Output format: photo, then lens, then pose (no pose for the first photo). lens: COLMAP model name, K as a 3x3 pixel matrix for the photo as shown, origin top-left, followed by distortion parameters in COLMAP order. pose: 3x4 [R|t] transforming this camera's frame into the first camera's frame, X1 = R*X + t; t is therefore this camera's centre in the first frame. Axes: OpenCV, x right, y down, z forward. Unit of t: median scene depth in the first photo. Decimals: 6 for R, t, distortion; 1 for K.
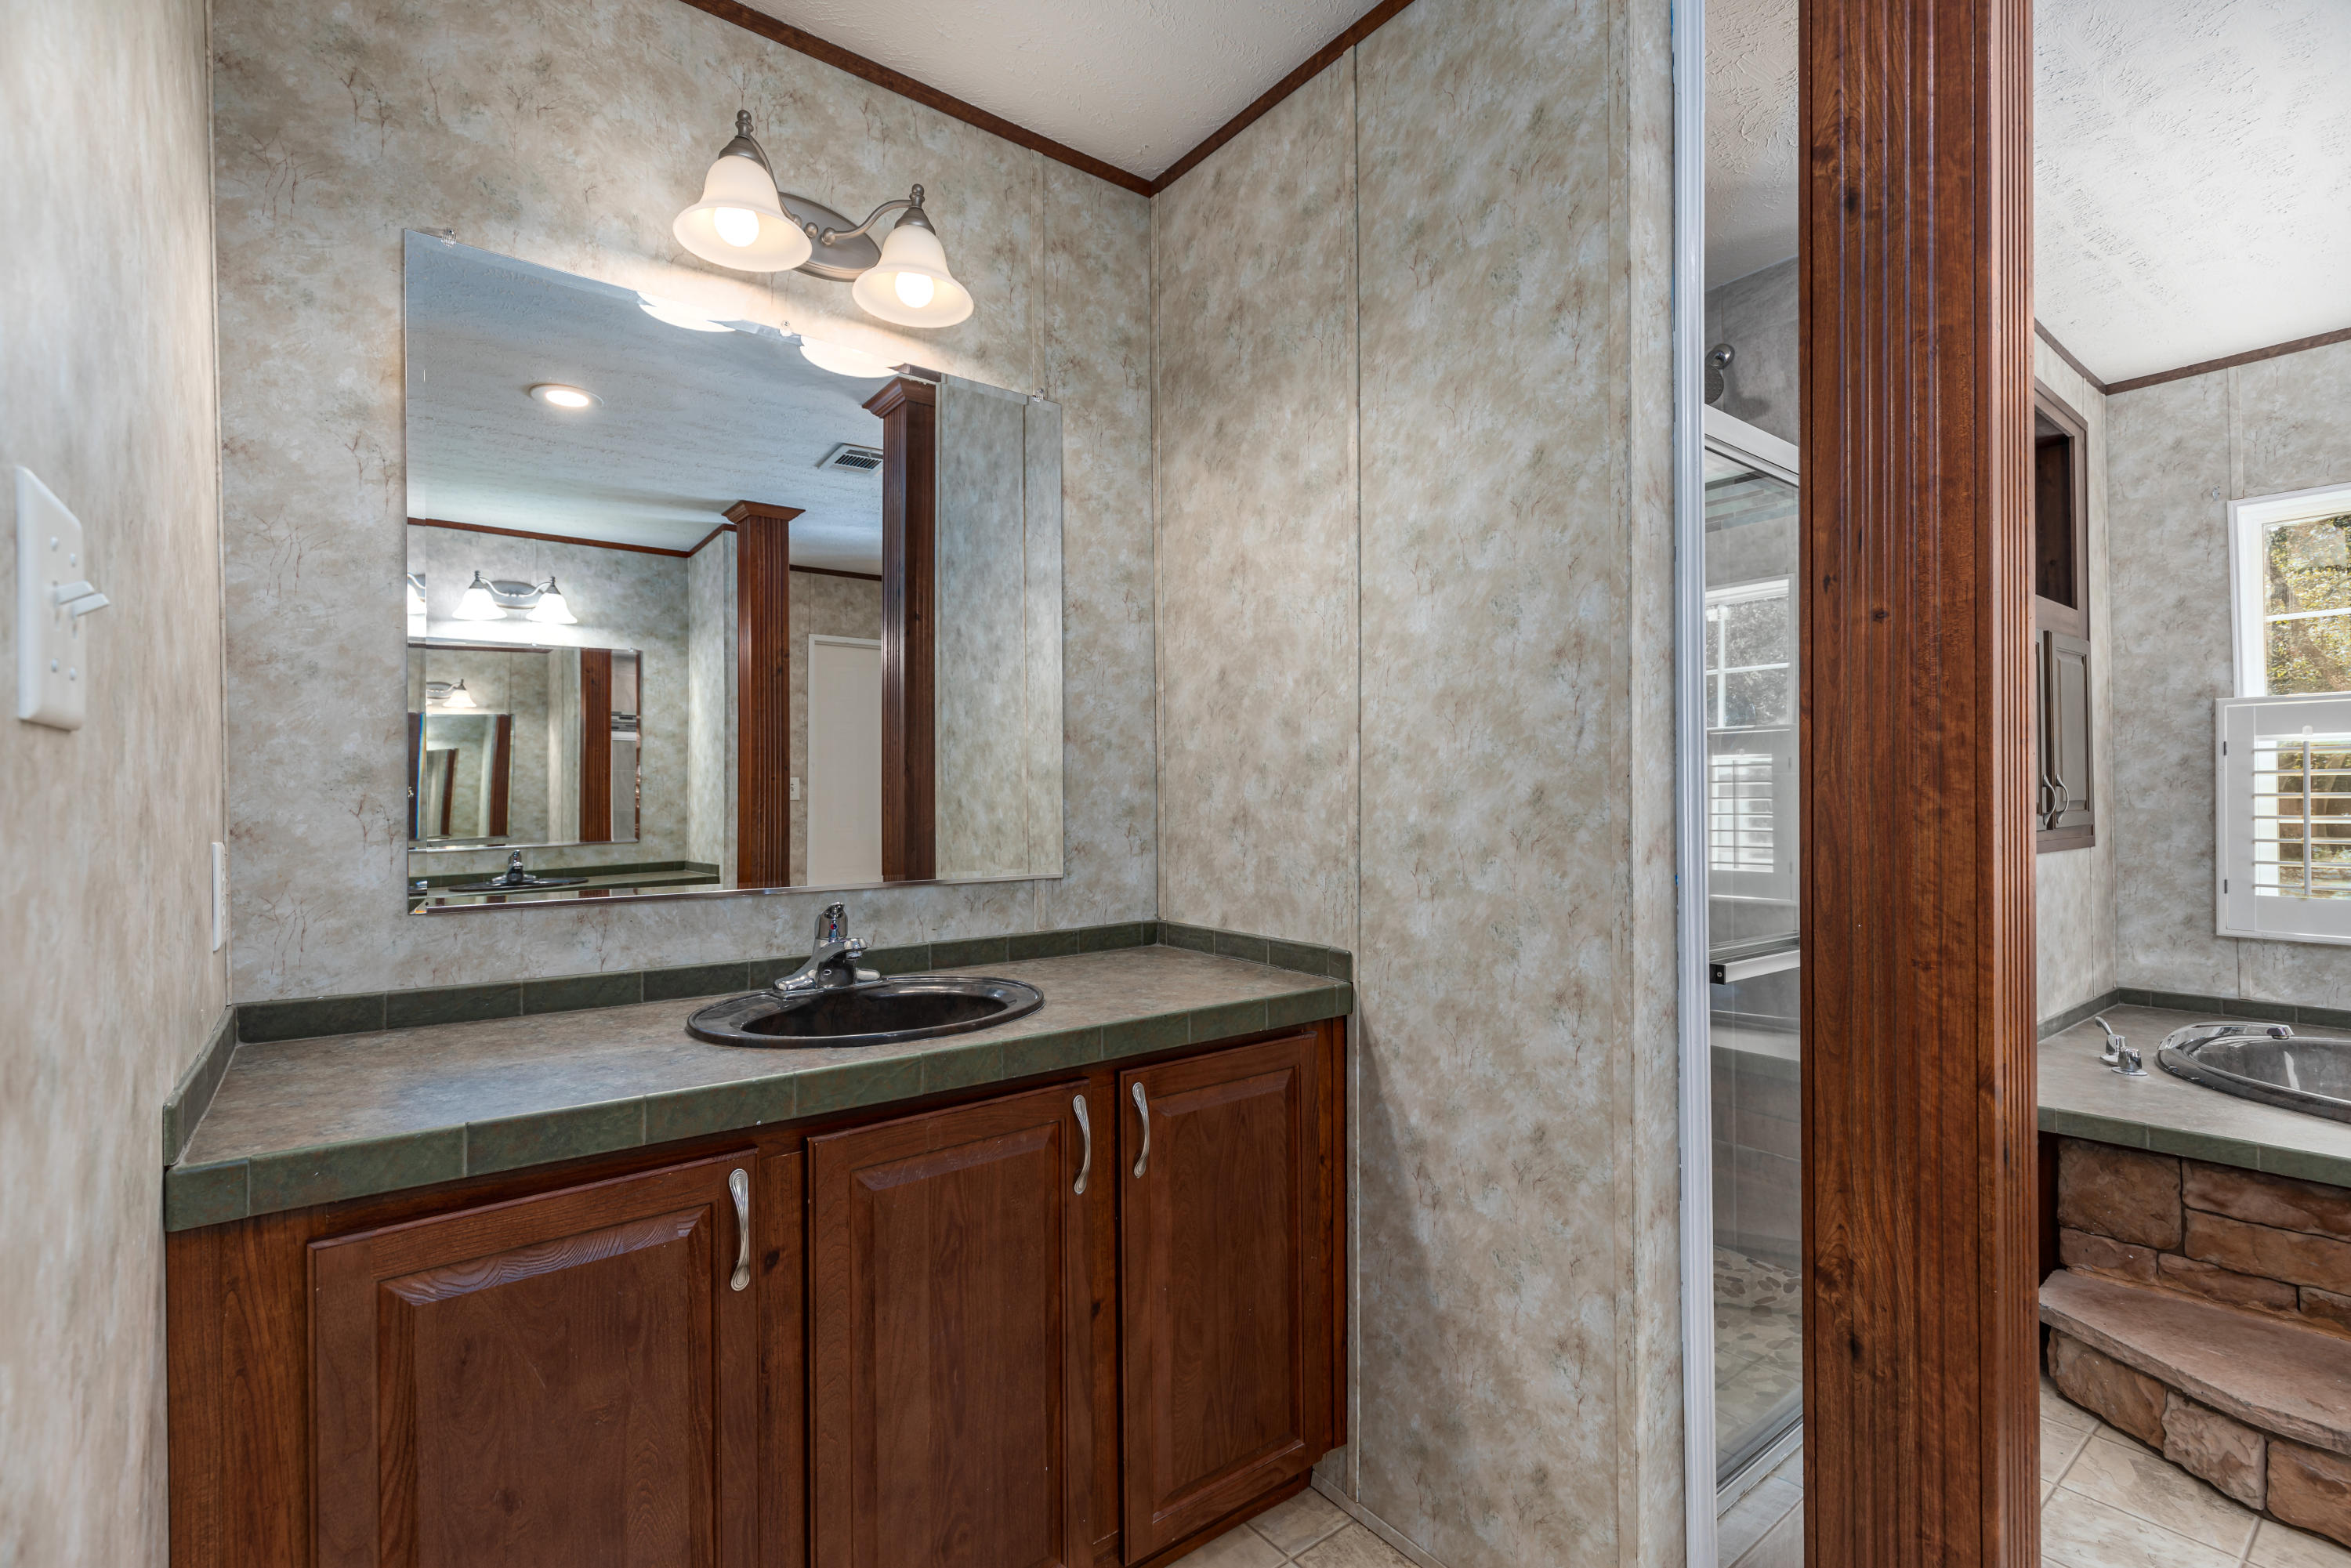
lens RADIAL K [[1068.0, 0, 1177.7], [0, 1068.0, 794.2], [0, 0, 1]] dist [0.012892, -0.000981]
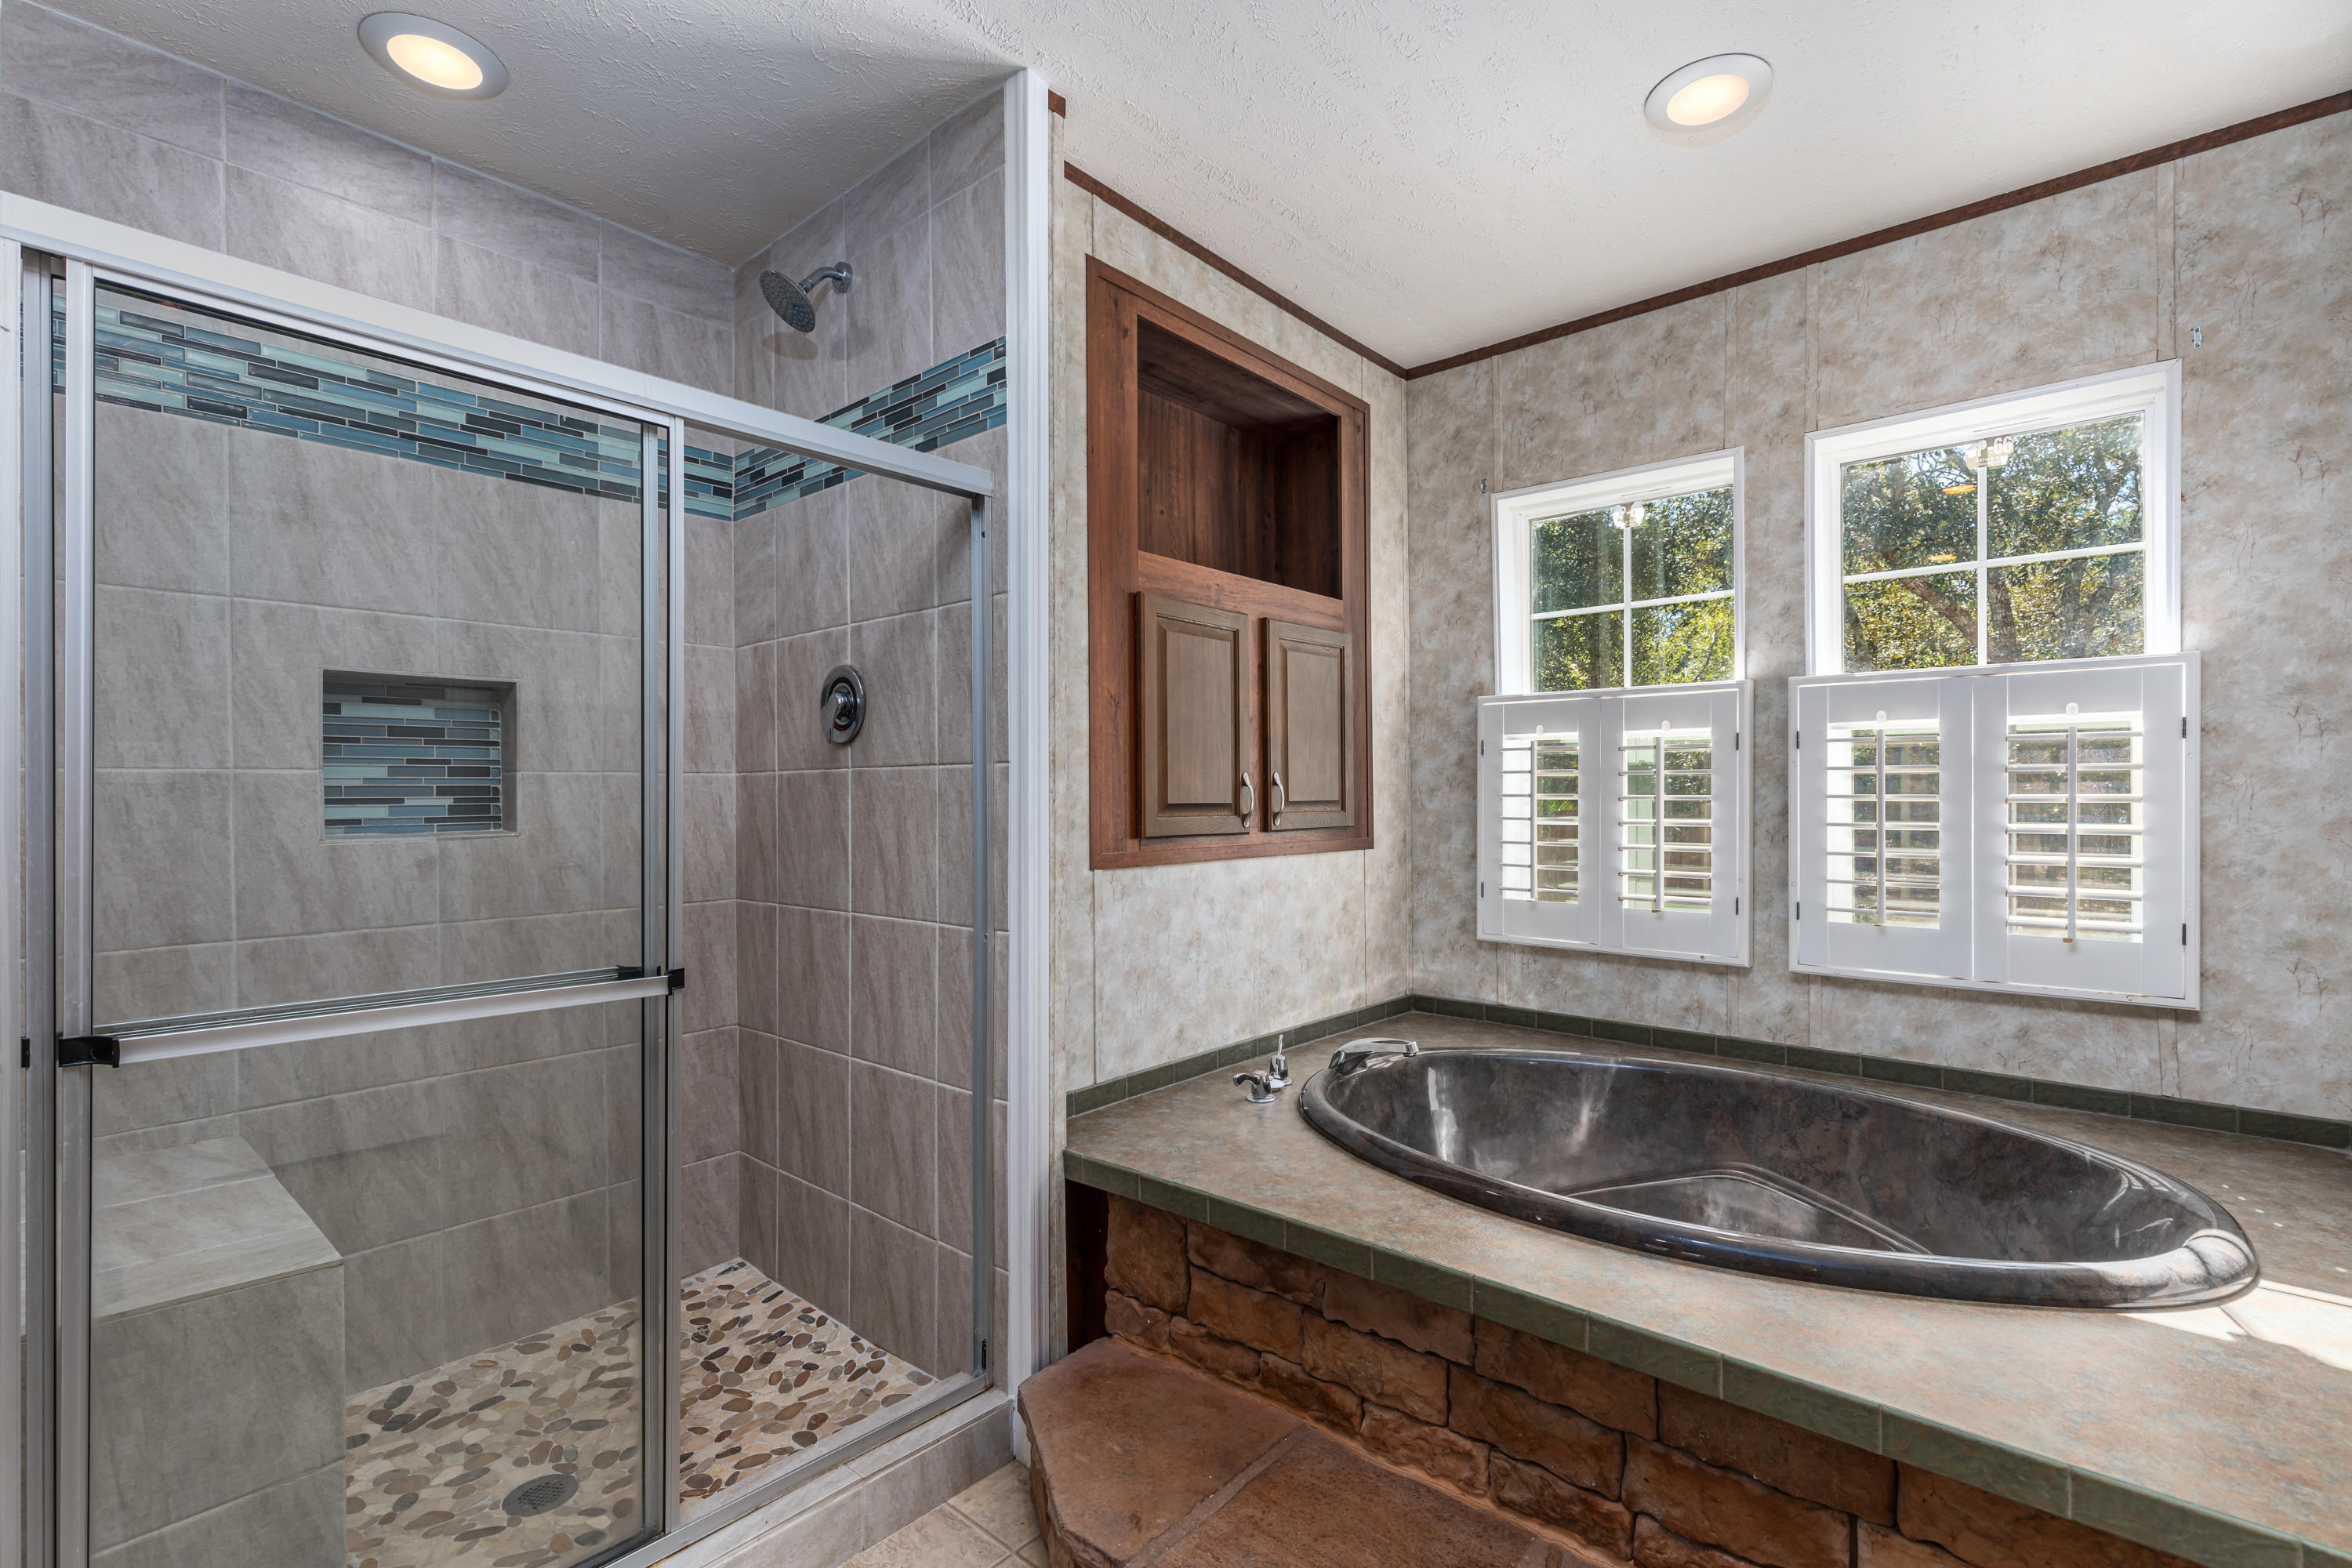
lens RADIAL K [[1068.5, 0, 1180.6], [0, 1068.5, 789.6], [0, 0, 1]] dist [0.012892, -0.000981]
pose [[0.985906, 0.005169, 0.167222, 0.538949], [-0.005491, 0.999984, 0.001467, -0.004761], [-0.167212, -0.002364, 0.985918, 0.096456]]
